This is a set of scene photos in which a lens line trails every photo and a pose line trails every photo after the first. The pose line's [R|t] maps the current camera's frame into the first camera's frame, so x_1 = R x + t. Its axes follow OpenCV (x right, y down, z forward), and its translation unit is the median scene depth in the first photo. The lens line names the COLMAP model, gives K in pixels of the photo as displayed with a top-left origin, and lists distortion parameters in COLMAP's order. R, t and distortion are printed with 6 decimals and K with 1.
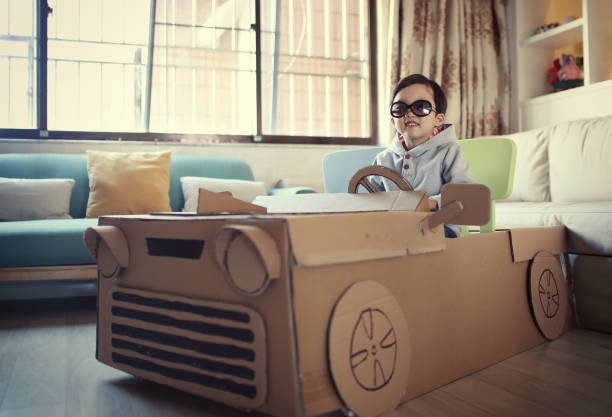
lens RADIAL K [[660.1, 0, 304.2], [0, 660.1, 207.2], [0, 0, 1]] dist [-0.028341, 0.045595]
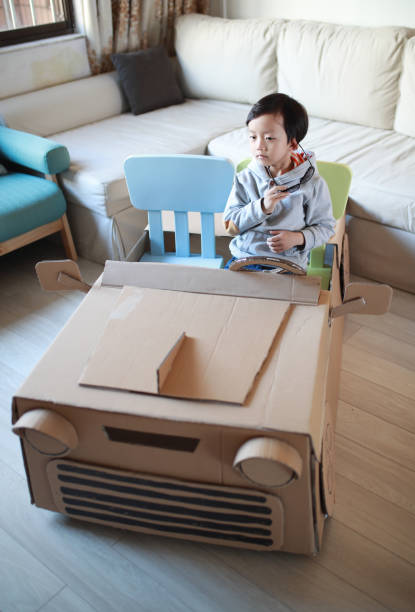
lens RADIAL K [[660.1, 0, 227.9], [0, 660.1, 329.6], [0, 0, 1]] dist [-0.028341, 0.045595]
pose [[0.868580, -0.278671, 0.409769, -0.184843], [0.014734, 0.841058, 0.540744, -0.244449], [-0.495330, -0.463642, 0.734632, 0.119047]]
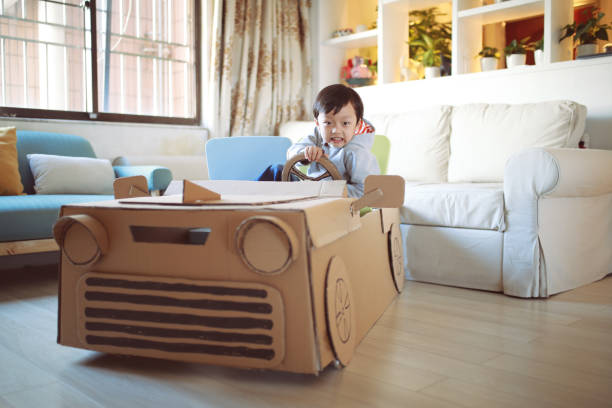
lens RADIAL K [[623.2, 0, 306.0], [0, 623.2, 204.0], [0, 0, 1]] dist [-0.013143, 0.004554]
pose [[0.911476, -0.015637, 0.411057, -0.168920], [-0.004821, 0.998803, 0.048685, -0.016865], [-0.411326, -0.046357, 0.910309, -0.014925]]
